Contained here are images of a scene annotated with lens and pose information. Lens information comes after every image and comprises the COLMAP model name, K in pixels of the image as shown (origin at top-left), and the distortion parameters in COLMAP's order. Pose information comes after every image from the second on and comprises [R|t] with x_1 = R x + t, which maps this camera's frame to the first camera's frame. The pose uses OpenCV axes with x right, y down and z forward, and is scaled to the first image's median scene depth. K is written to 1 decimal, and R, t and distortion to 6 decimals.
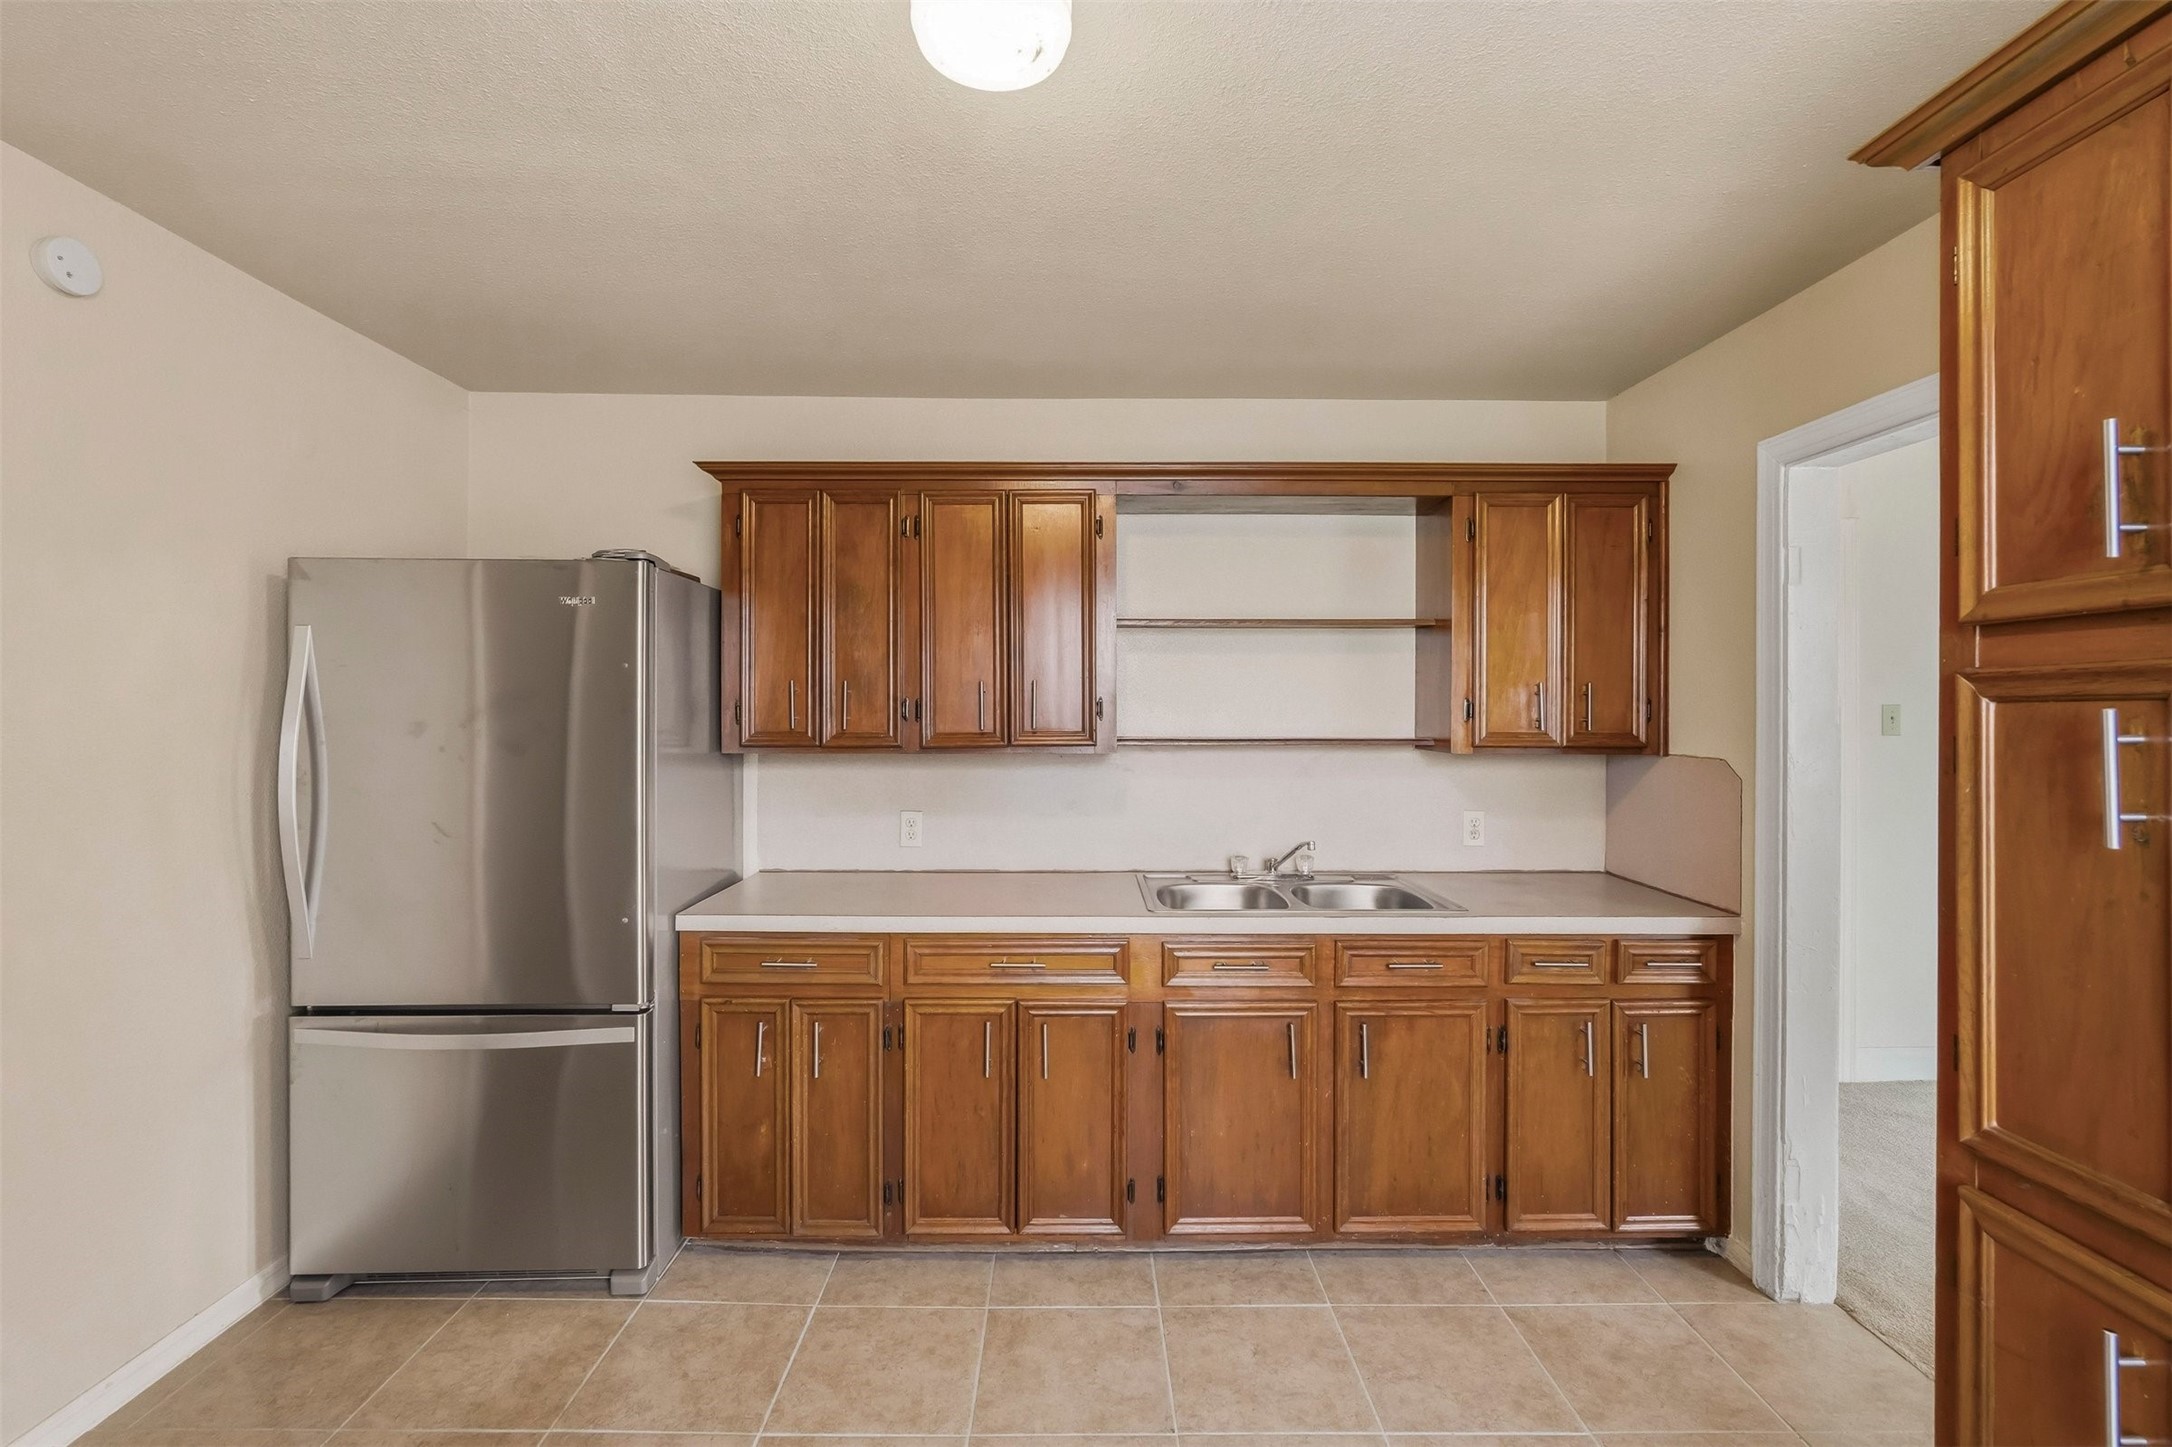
lens RADIAL K [[955.2, 0, 1075.6], [0, 955.2, 710.6], [0, 0, 1]] dist [-0.016904, 0.008193]
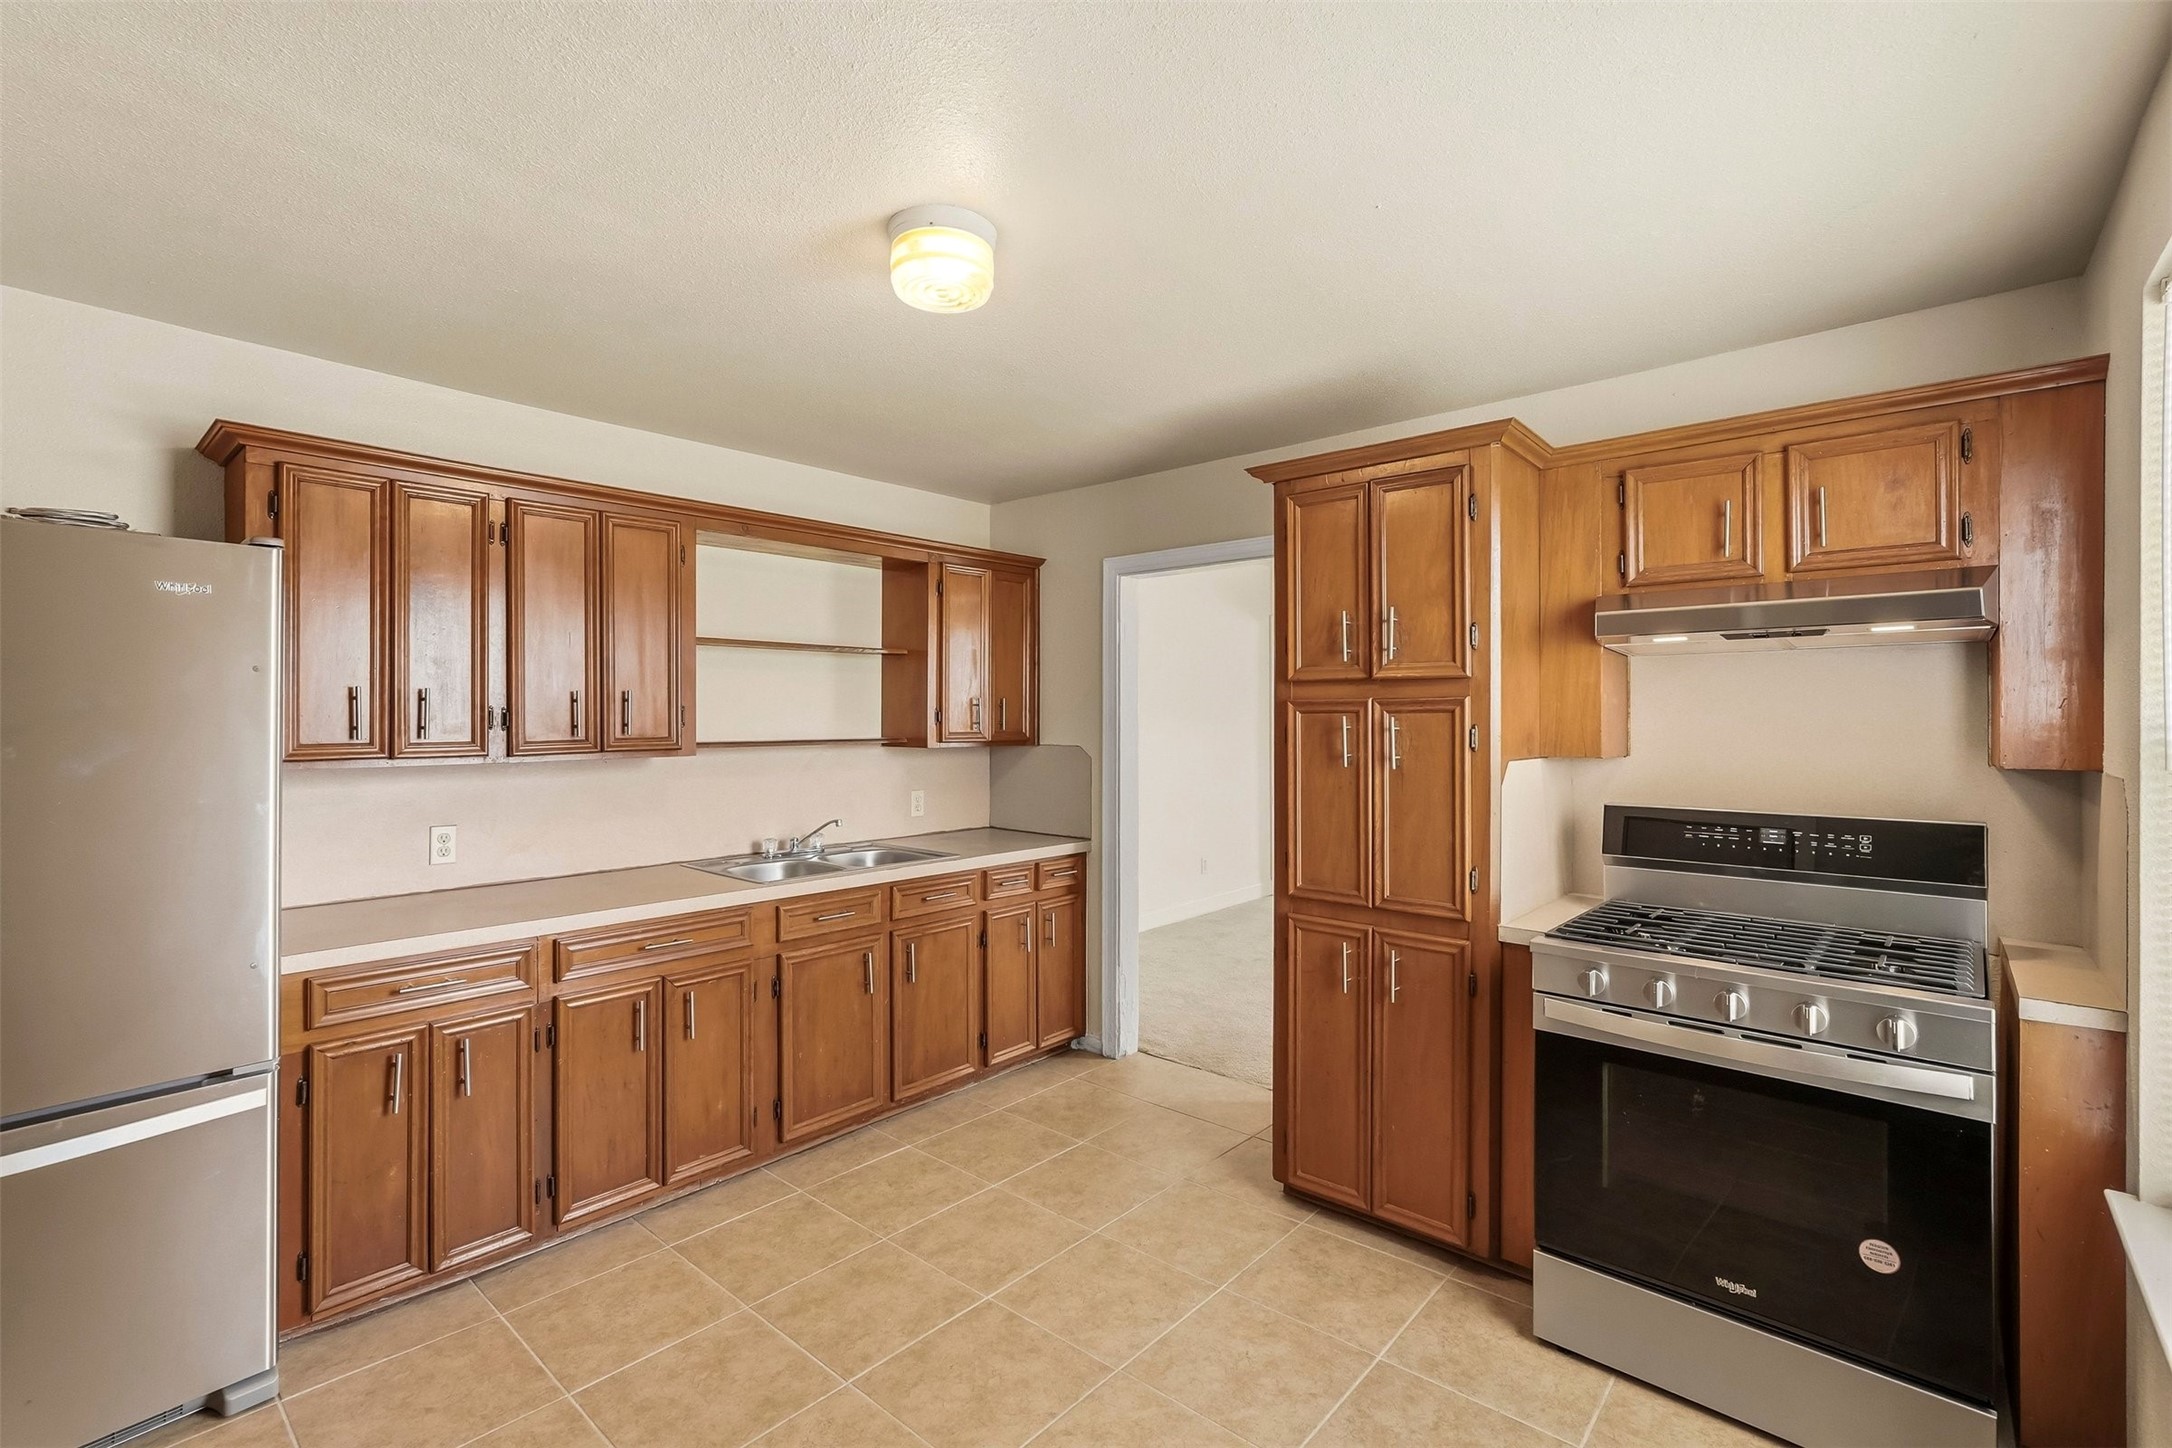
lens RADIAL K [[955.2, 0, 1075.6], [0, 955.2, 711.1], [0, 0, 1]] dist [-0.016904, 0.008193]
pose [[0.676543, 0.000837, 0.736402, -0.552564], [0.002467, 0.999991, -0.003403, -0.003335], [-0.736399, 0.004119, 0.676535, -0.113772]]
